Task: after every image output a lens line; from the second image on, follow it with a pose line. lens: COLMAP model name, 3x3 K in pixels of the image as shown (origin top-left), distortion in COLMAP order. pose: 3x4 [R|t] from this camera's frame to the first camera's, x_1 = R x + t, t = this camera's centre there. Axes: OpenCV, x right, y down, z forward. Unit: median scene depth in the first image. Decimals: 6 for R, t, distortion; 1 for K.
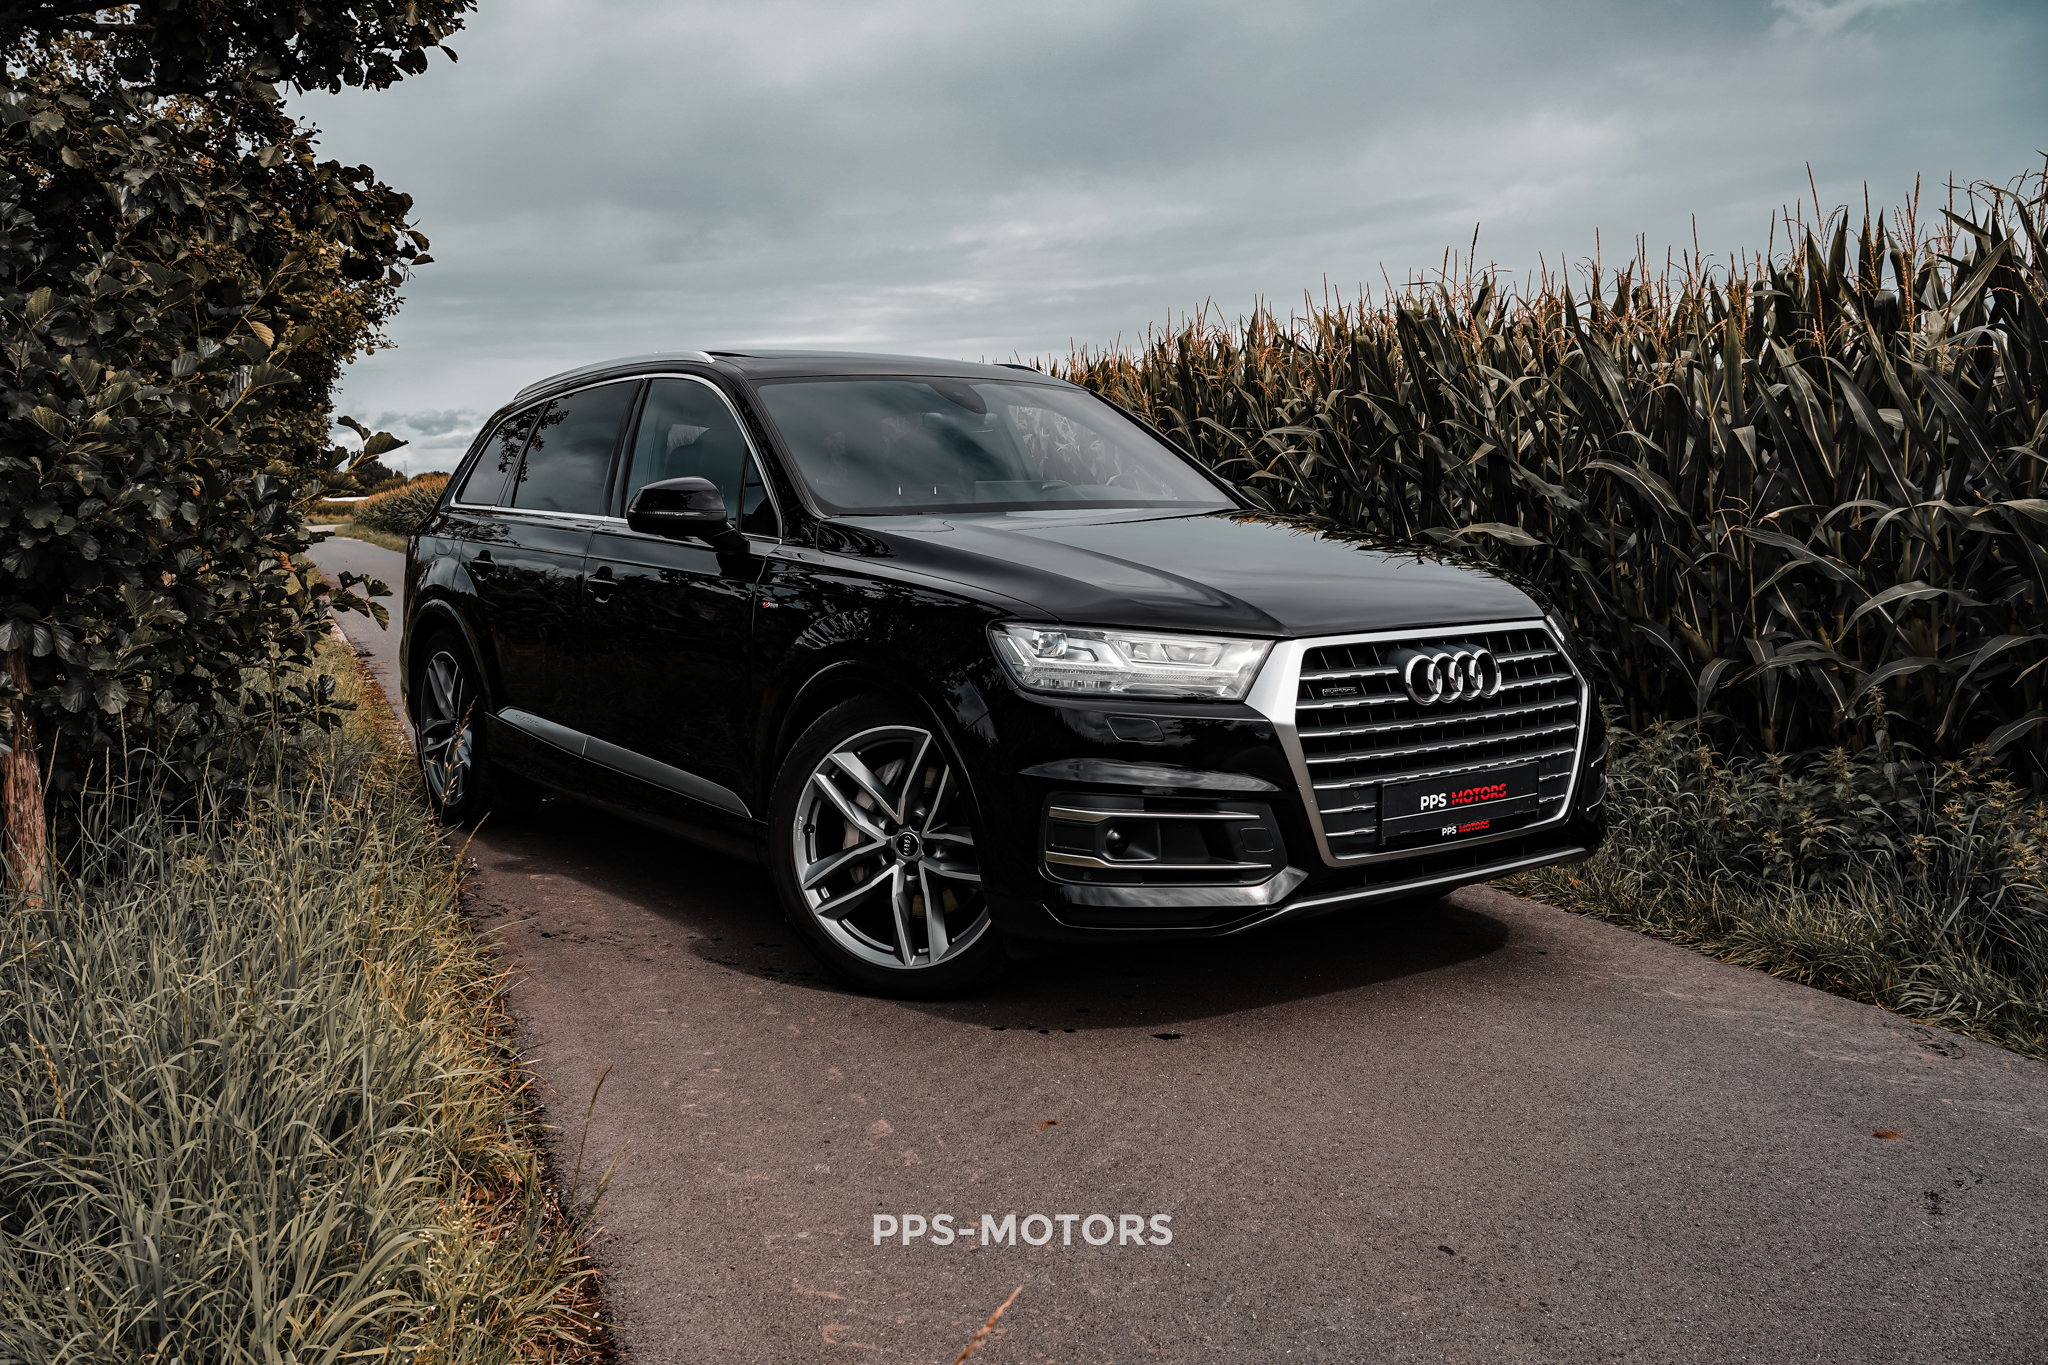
lens RADIAL K [[1709.8, 0, 973.8], [0, 1709.8, 662.7], [0, 0, 1]] dist [-0.001749, -0.002018]
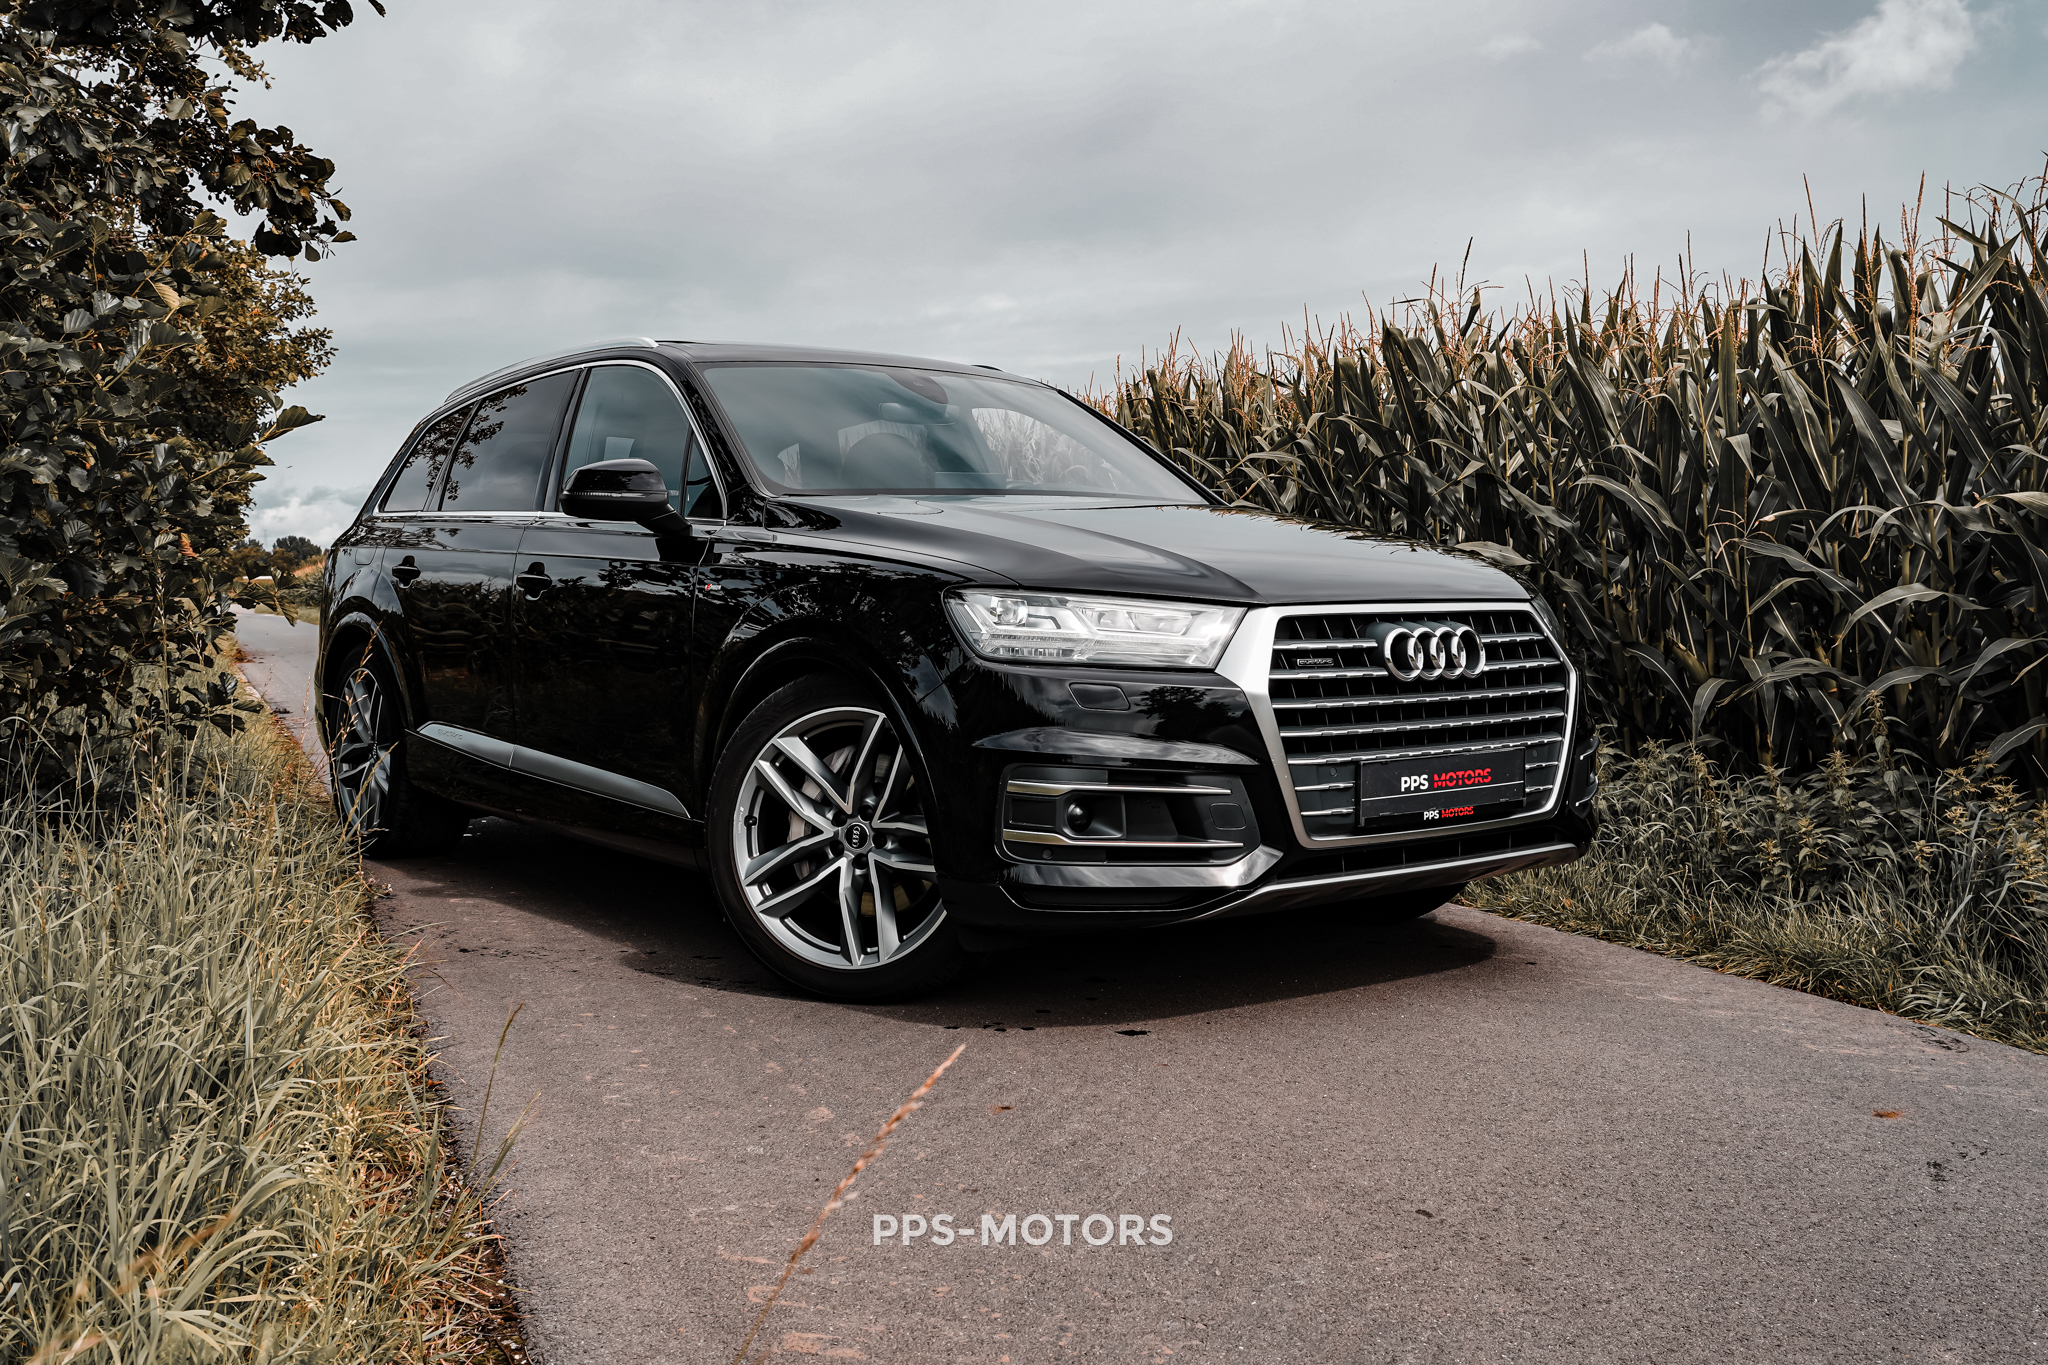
lens RADIAL K [[1812.1, 0, 1018.8], [0, 1812.1, 676.2], [0, 0, 1]] dist [0.013401, -0.023214]
pose [[0.999080, 0.008369, 0.042069, 0.007518], [-0.006735, 0.999223, -0.038824, 0.059088], [-0.042361, 0.038505, 0.998360, 0.006754]]
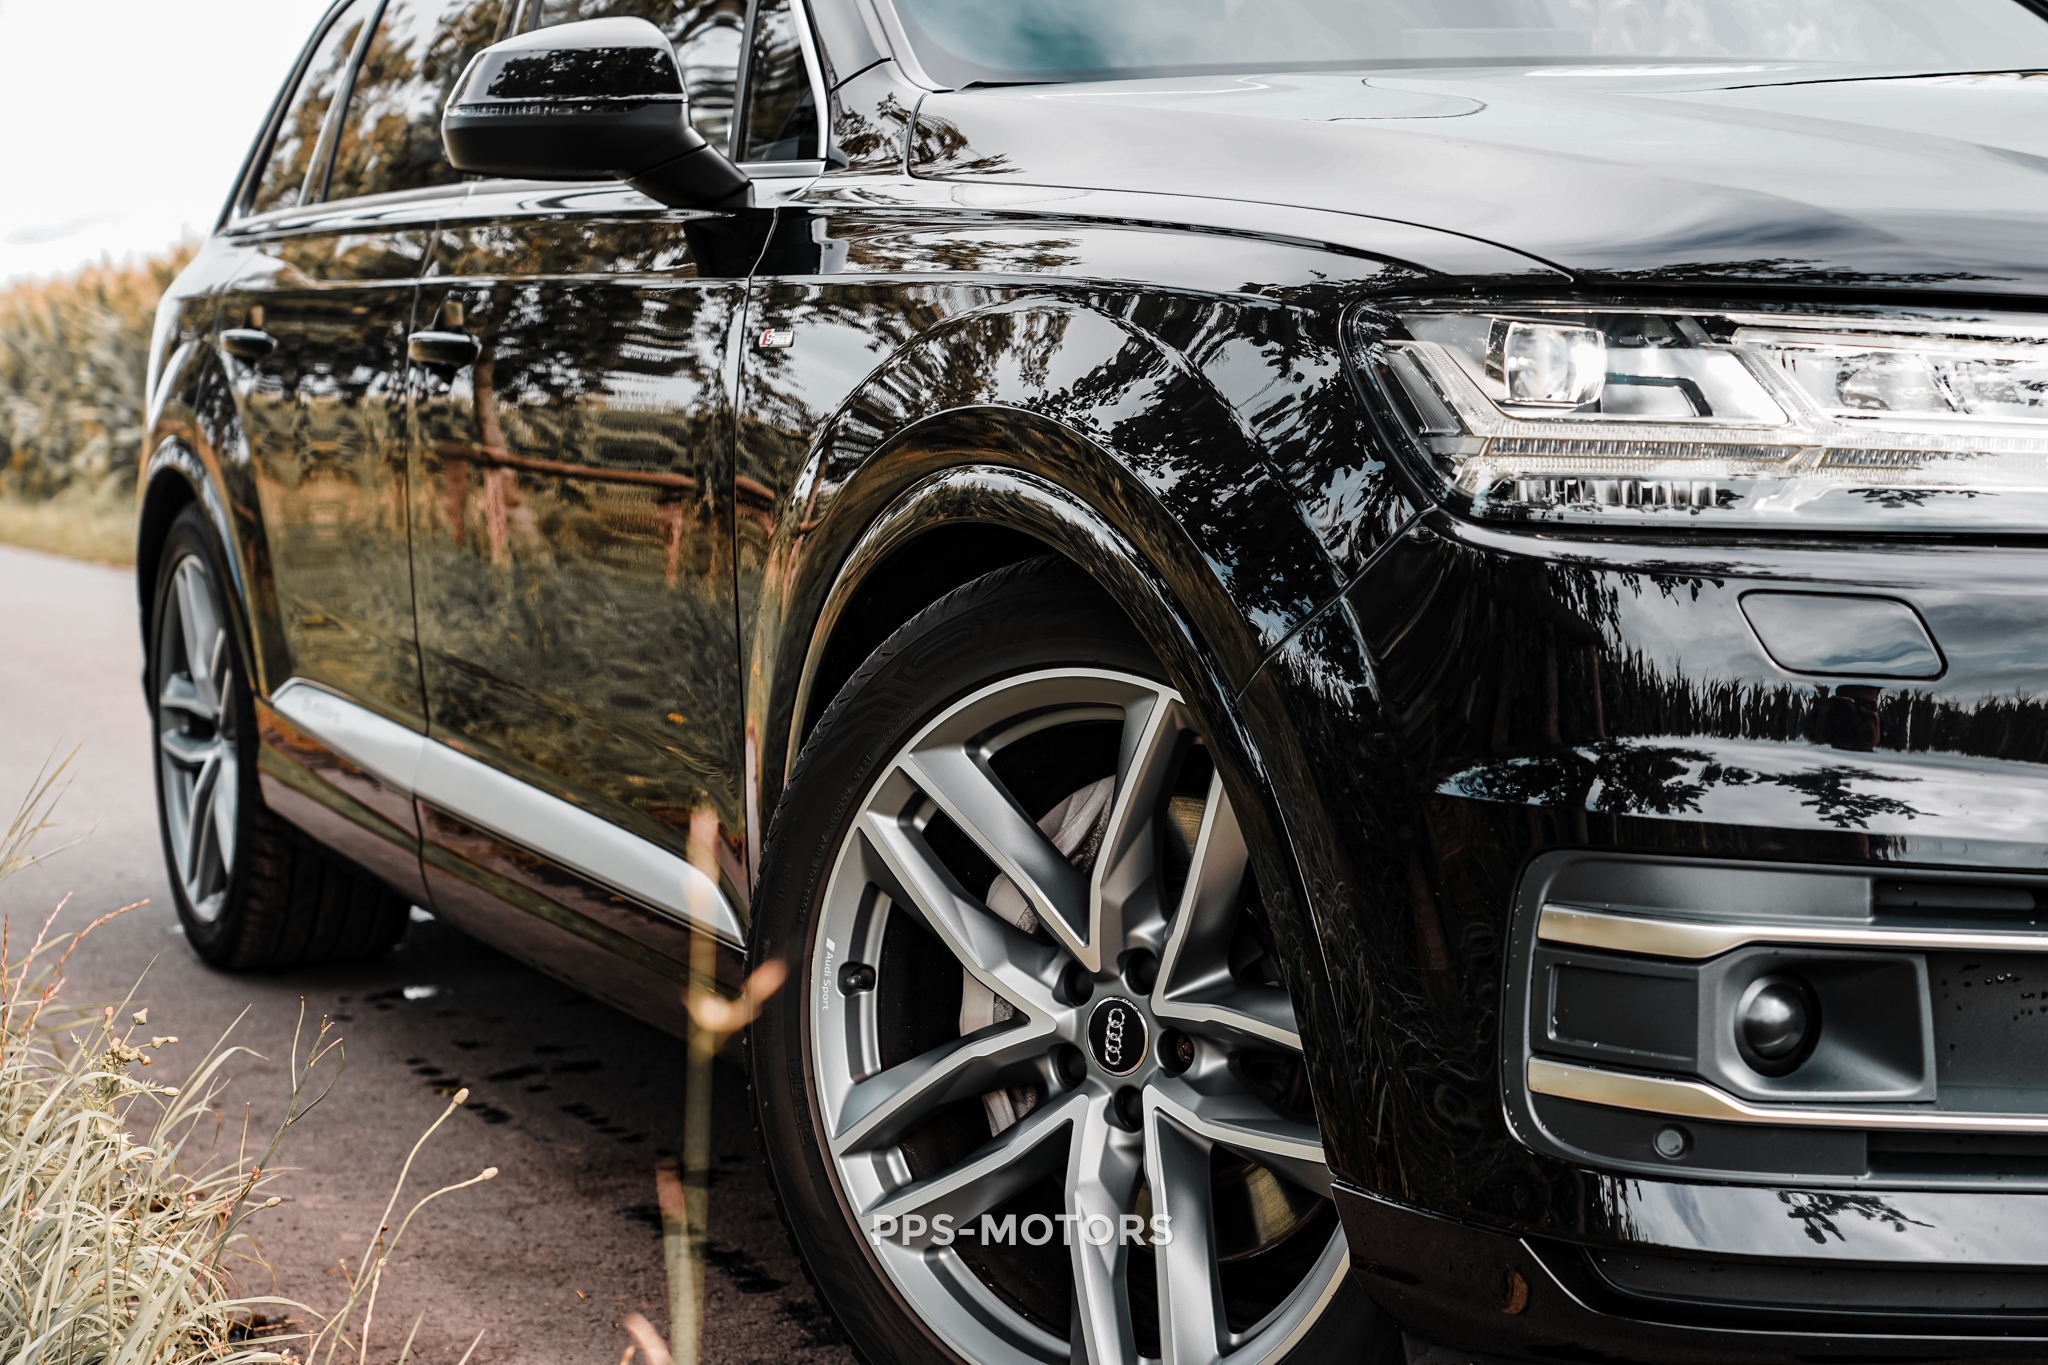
lens RADIAL K [[3210.5, 0, 1022.7], [0, 3210.5, 693.2], [0, 0, 1]] dist [0.006273, 0.000000]
pose [[0.987775, 0.003082, -0.155857, 0.037904], [-0.003172, 0.999995, -0.000326, 0.043439], [0.155855, 0.000817, 0.987780, 0.397516]]
